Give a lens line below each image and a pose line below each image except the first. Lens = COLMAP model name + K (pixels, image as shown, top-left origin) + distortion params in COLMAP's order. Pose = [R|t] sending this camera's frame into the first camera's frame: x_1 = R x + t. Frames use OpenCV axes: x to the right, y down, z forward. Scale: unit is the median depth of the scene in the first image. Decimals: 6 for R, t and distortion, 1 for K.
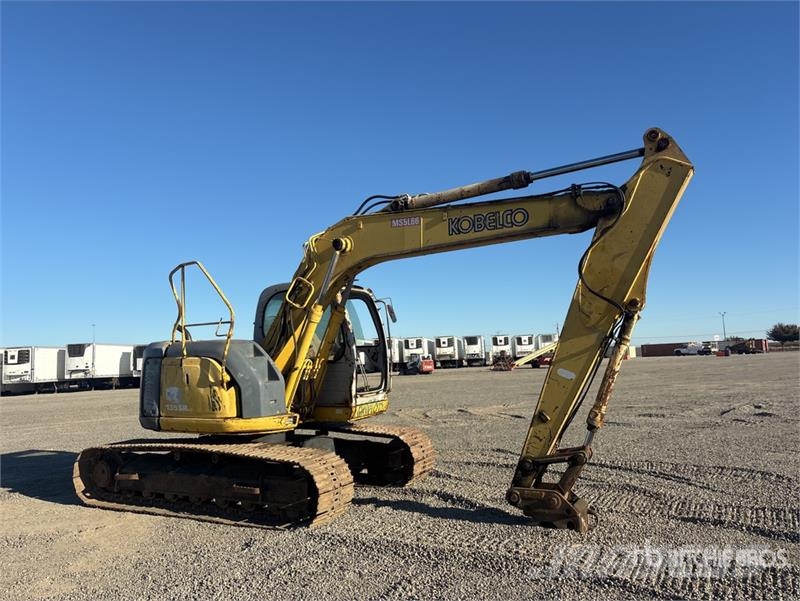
lens RADIAL K [[600.2, 0, 399.0], [0, 600.2, 298.0], [0, 0, 1]] dist [0.033846, -0.007987]
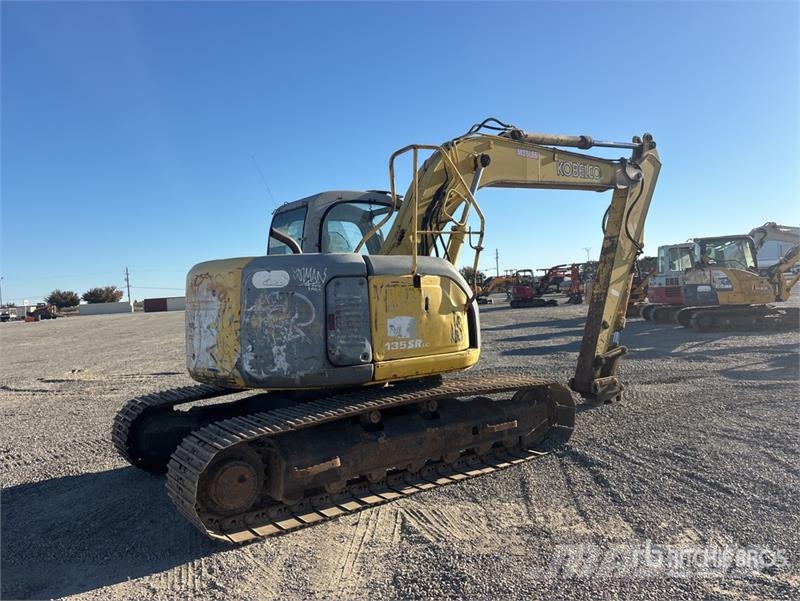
lens RADIAL K [[600.2, 0, 399.0], [0, 600.2, 298.0], [0, 0, 1]] dist [0.033846, -0.007987]
pose [[0.443335, 0.000955, 0.896356, -1.037847], [-0.048260, 0.998574, 0.022806, 0.113665], [-0.895056, -0.053369, 0.442749, 0.715134]]
